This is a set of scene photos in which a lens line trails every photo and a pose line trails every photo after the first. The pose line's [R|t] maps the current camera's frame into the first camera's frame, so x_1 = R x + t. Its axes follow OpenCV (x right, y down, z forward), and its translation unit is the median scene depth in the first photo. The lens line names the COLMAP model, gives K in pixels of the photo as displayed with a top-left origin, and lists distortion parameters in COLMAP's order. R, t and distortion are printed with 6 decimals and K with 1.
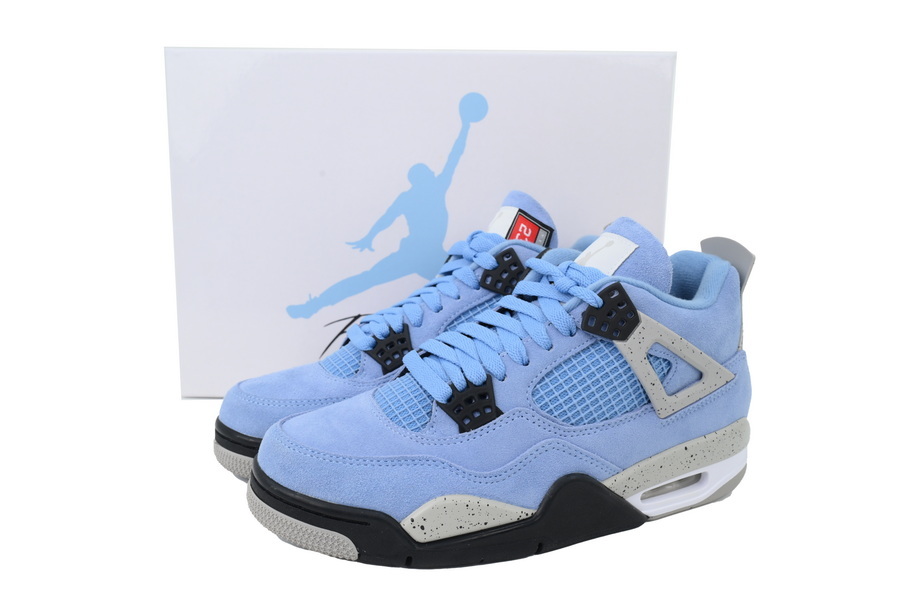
lens RADIAL K [[857.0, 0, 448.2], [0, 857.0, 300.6], [0, 0, 1]] dist [0.004406, 0.000000]
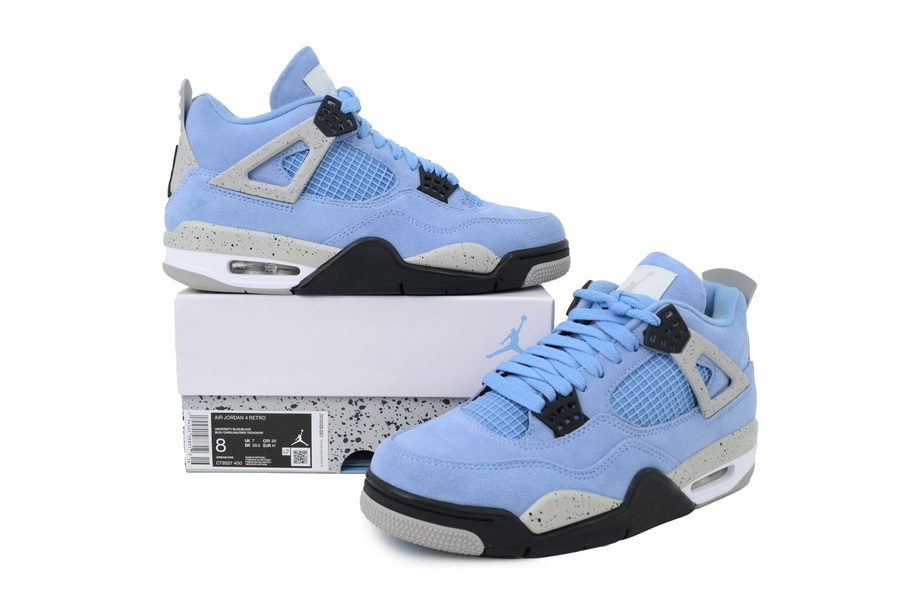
lens RADIAL K [[857.0, 0, 451.0], [0, 857.0, 296.4], [0, 0, 1]] dist [0.004406, 0.000000]
pose [[0.981930, -0.025940, 0.187459, -0.326875], [0.039279, 0.996926, -0.067798, 0.036423], [-0.185124, 0.073936, 0.979930, -0.115195]]
